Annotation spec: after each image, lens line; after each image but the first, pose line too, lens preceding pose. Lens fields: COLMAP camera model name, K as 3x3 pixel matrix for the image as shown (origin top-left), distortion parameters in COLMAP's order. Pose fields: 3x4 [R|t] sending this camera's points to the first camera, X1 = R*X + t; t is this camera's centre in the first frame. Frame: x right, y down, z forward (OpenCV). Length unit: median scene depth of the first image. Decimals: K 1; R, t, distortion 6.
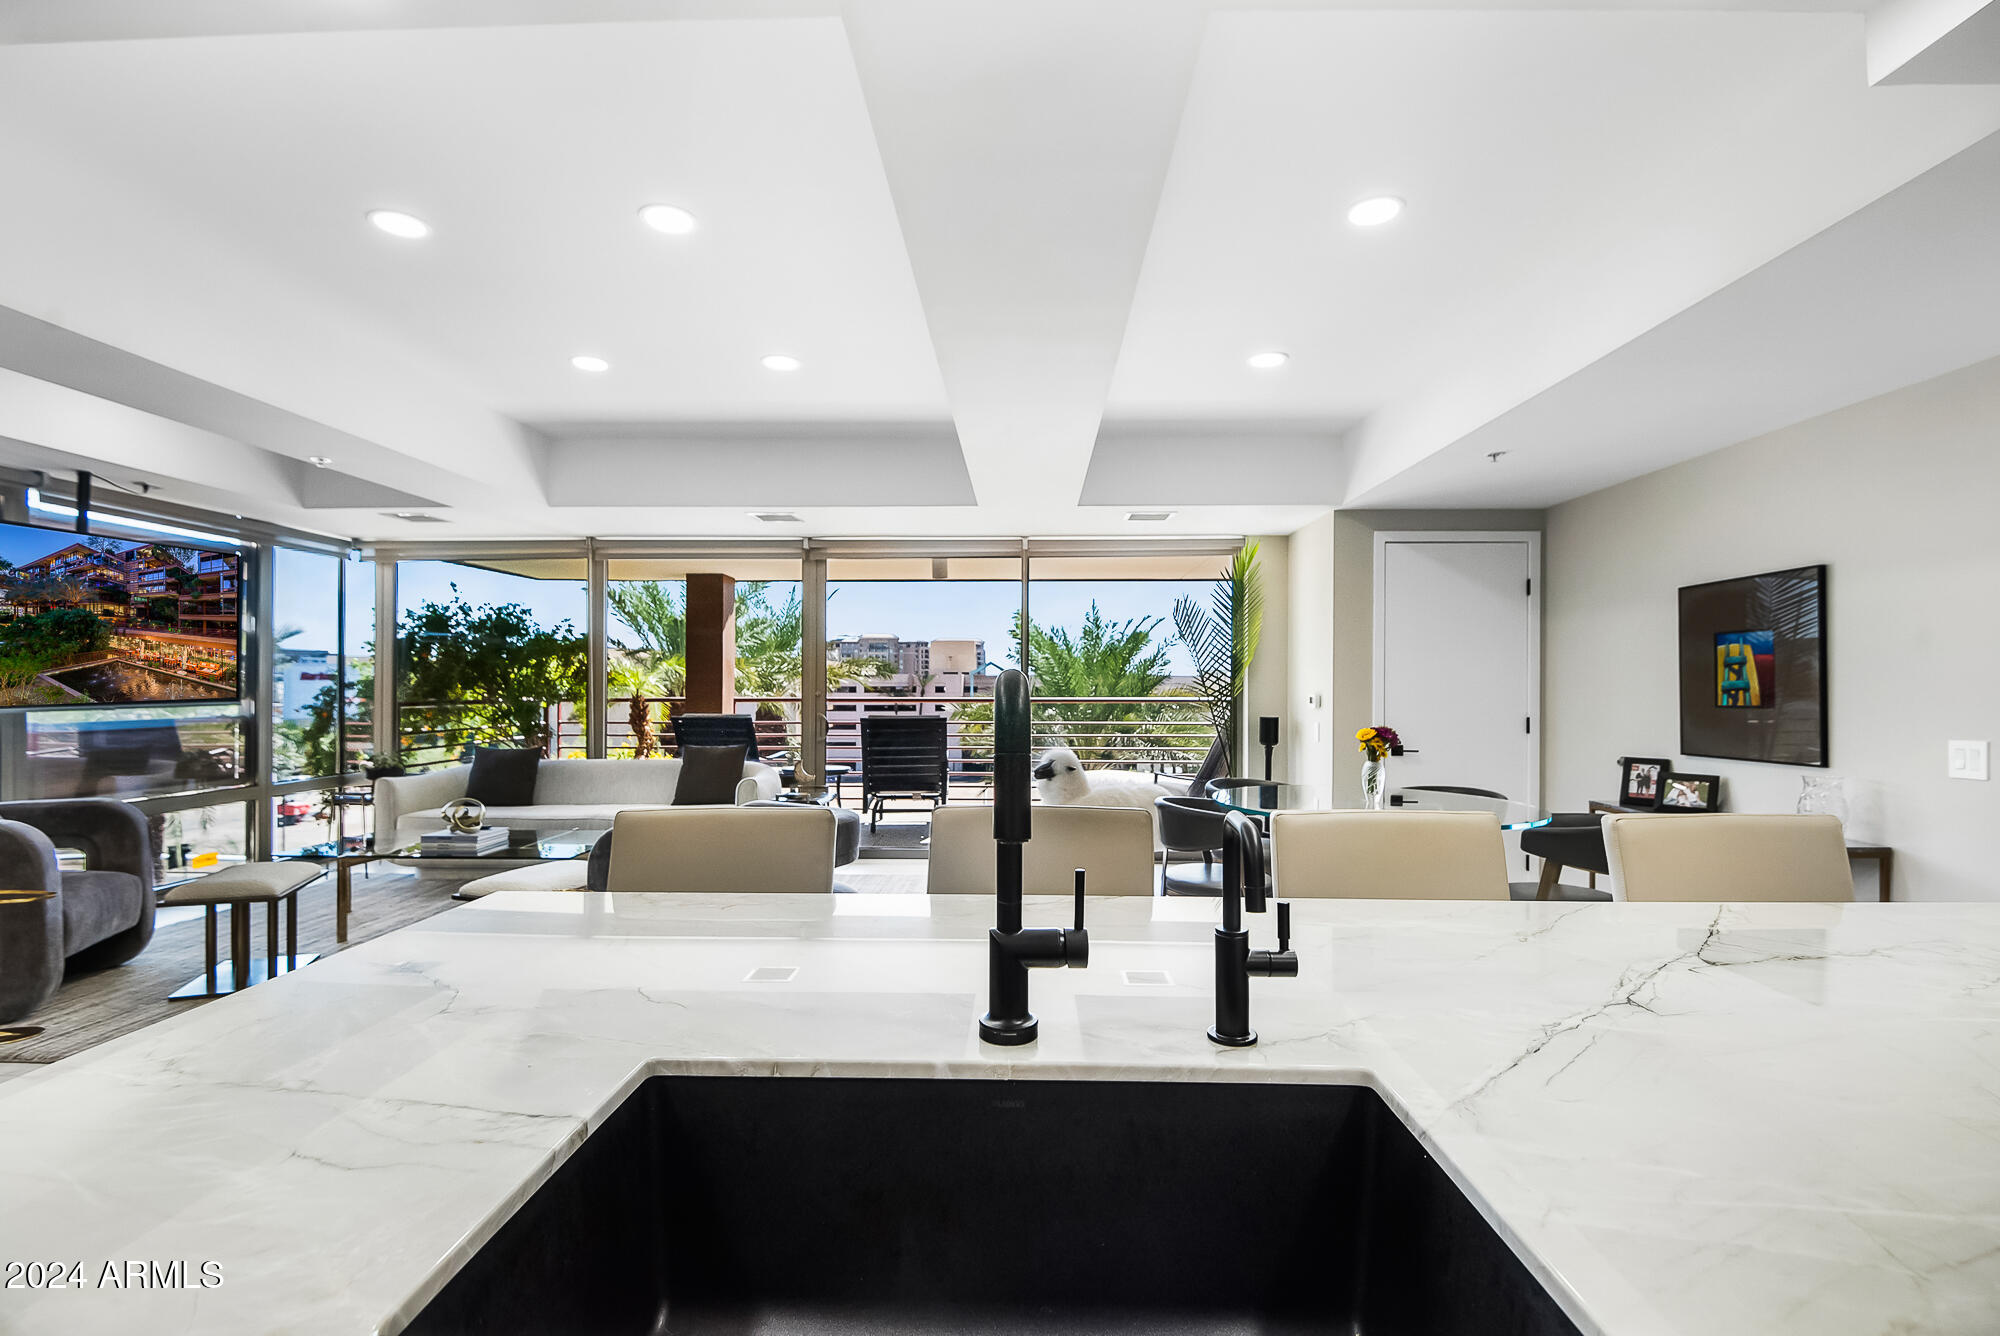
lens RADIAL K [[914.1, 0, 1007.4], [0, 914.1, 689.8], [0, 0, 1]] dist [-0.002304, -0.000933]
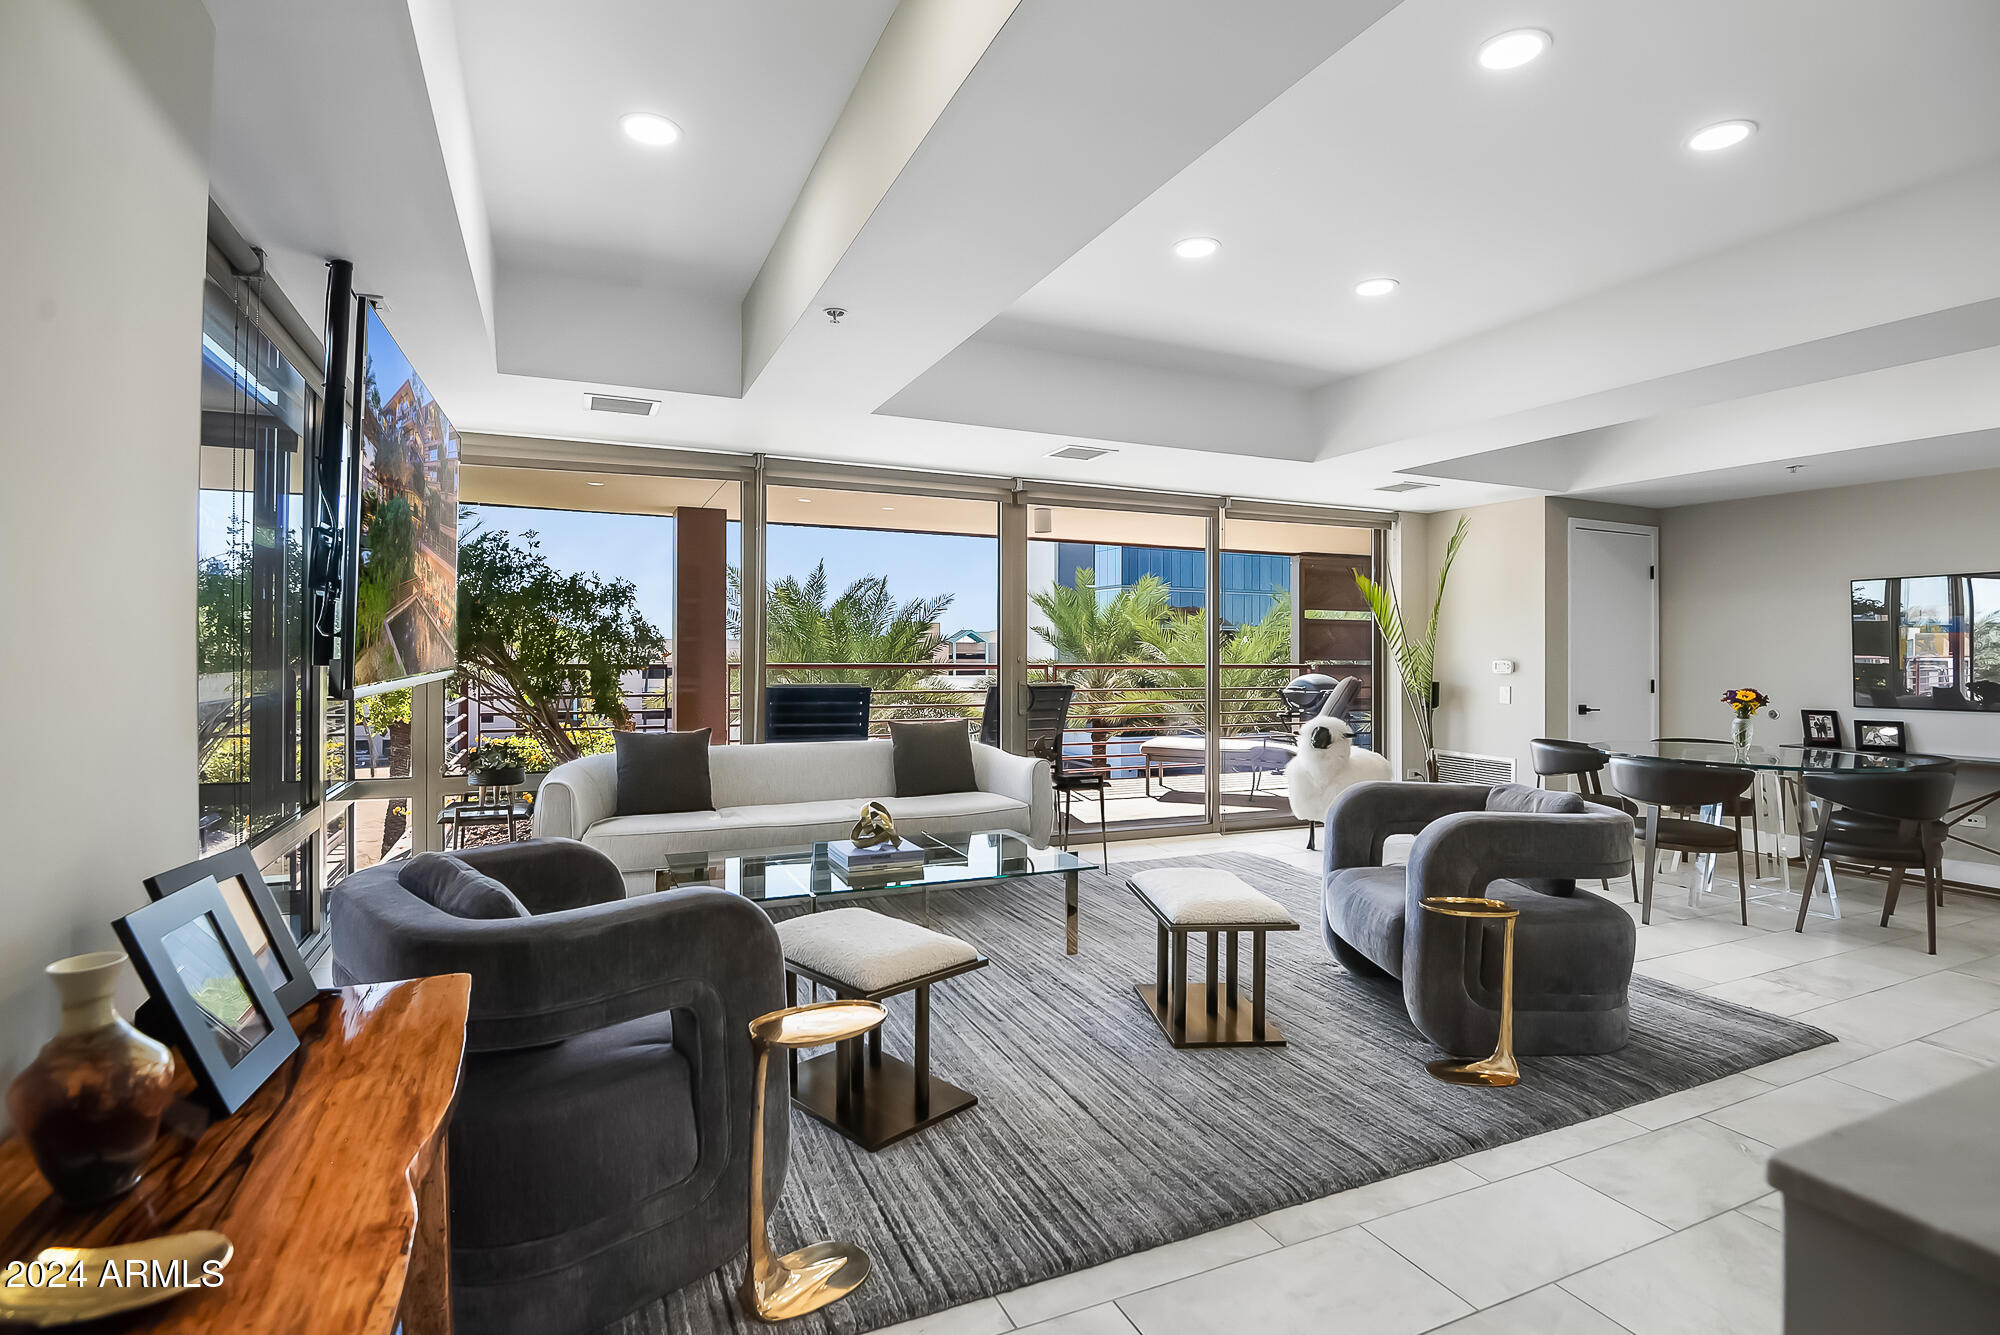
lens RADIAL K [[931.4, 0, 973.7], [0, 931.4, 657.9], [0, 0, 1]] dist [0.002237, -0.019802]
pose [[0.905040, 0.002627, 0.425317, -0.763283], [-0.003607, 0.999992, 0.001499, 0.003126], [-0.425310, -0.002891, 0.905043, 0.275625]]
